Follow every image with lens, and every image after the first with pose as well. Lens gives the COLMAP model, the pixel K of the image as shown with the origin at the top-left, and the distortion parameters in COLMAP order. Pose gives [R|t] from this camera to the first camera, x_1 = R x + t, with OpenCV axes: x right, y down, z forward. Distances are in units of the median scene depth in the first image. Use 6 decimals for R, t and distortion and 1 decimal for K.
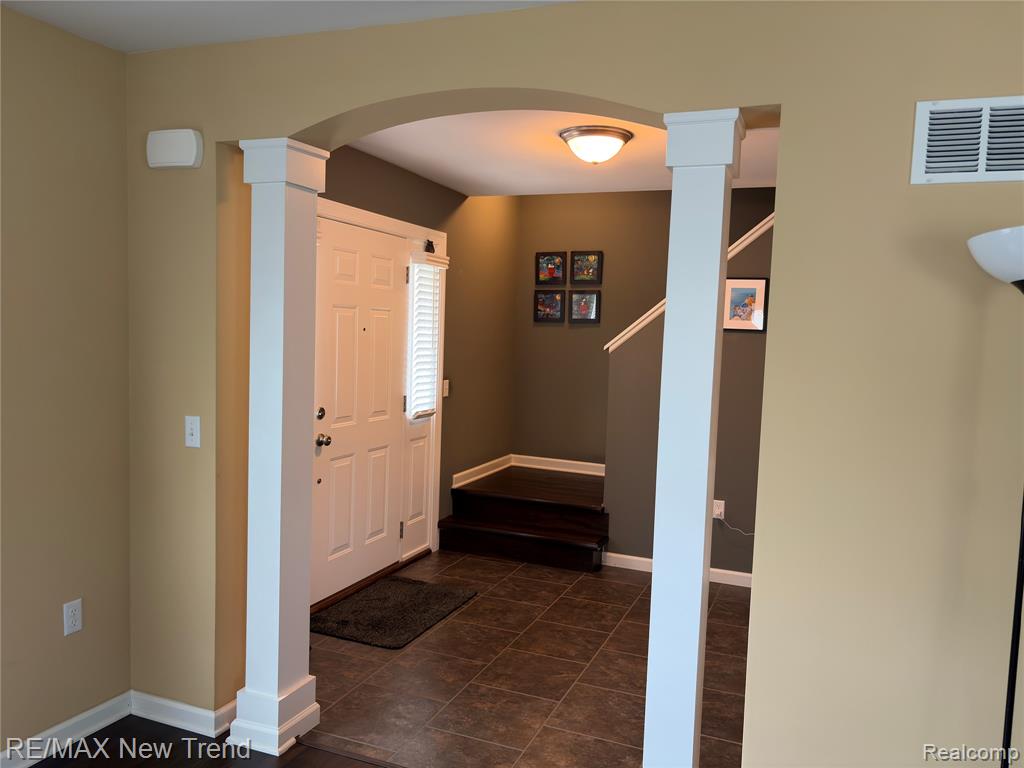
lens RADIAL K [[795.5, 0, 506.5], [0, 795.5, 386.2], [0, 0, 1]] dist [0.090085, -0.115835]
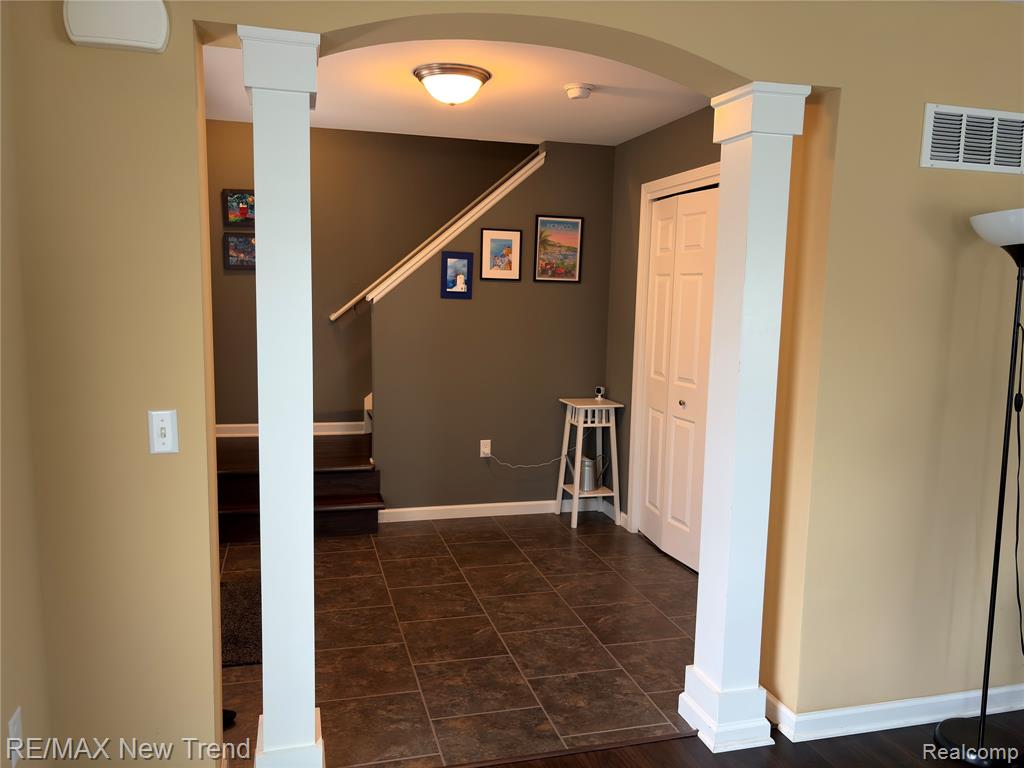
lens RADIAL K [[795.5, 0, 506.5], [0, 795.5, 386.2], [0, 0, 1]] dist [0.090085, -0.115835]
pose [[0.792465, -0.090523, 0.603162, -0.387713], [0.049206, 0.995190, 0.084709, -0.019762], [-0.607929, -0.037450, 0.793108, 0.167301]]
